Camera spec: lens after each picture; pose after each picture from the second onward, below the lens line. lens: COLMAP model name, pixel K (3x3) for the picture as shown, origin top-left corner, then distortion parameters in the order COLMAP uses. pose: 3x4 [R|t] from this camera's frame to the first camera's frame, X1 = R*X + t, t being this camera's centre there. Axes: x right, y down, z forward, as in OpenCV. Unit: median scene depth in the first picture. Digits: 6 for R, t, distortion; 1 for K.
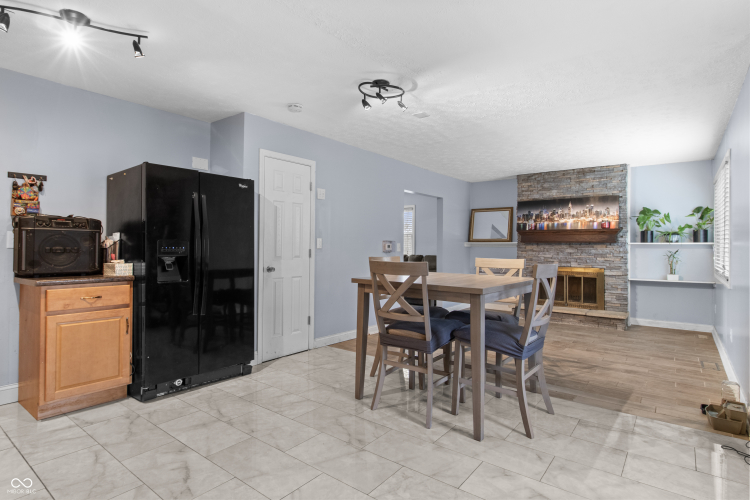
lens RADIAL K [[393.9, 0, 376.1], [0, 393.9, 243.6], [0, 0, 1]] dist [-0.001030, -0.001194]
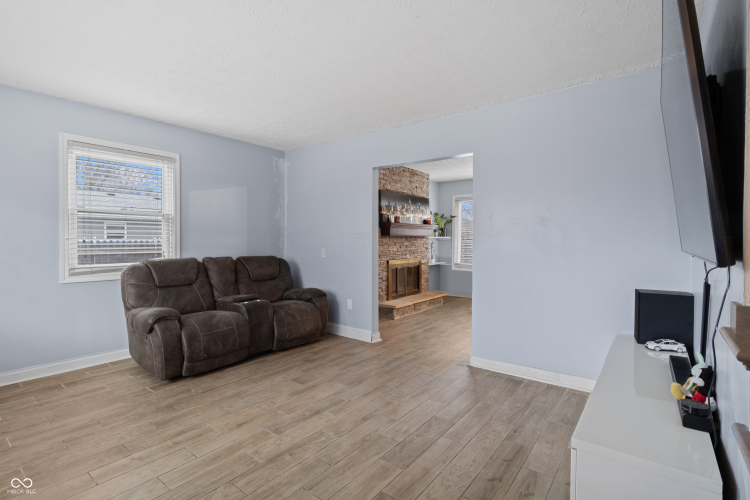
lens RADIAL K [[360.9, 0, 375.0], [0, 360.9, 250.0], [0, 0, 1]] dist [0.000323, 0.000003]
pose [[-0.001085, -0.035270, 0.999377, -0.798087], [-0.008482, 0.999342, 0.035260, 0.001874], [-0.999963, -0.008439, -0.001383, 1.761800]]
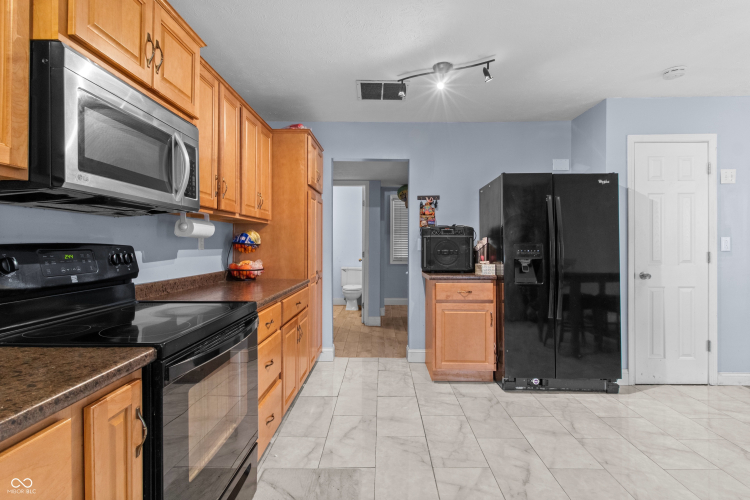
lens RADIAL K [[380.2, 0, 375.6], [0, 380.2, 244.2], [0, 0, 1]] dist [0.001978, 0.000378]
pose [[0.599466, -0.010914, -0.800326, 0.038611], [0.012747, 0.999910, -0.004088, -0.006318], [0.800299, -0.007751, 0.599551, 0.057161]]
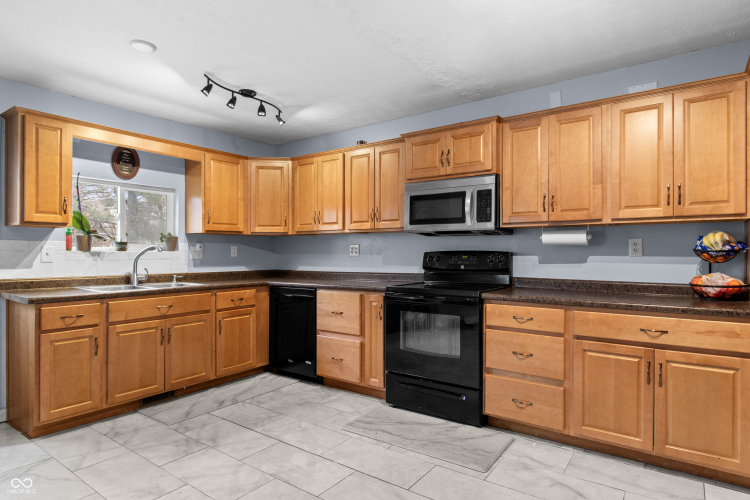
lens RADIAL K [[428.2, 0, 375.0], [0, 428.2, 250.0], [0, 0, 1]] dist [-0.000183, -0.000112]
pose [[-0.999383, -0.010644, -0.033477, -0.214390], [-0.010094, 0.999812, -0.016552, 0.002503], [0.033647, -0.016204, -0.999302, 0.936328]]
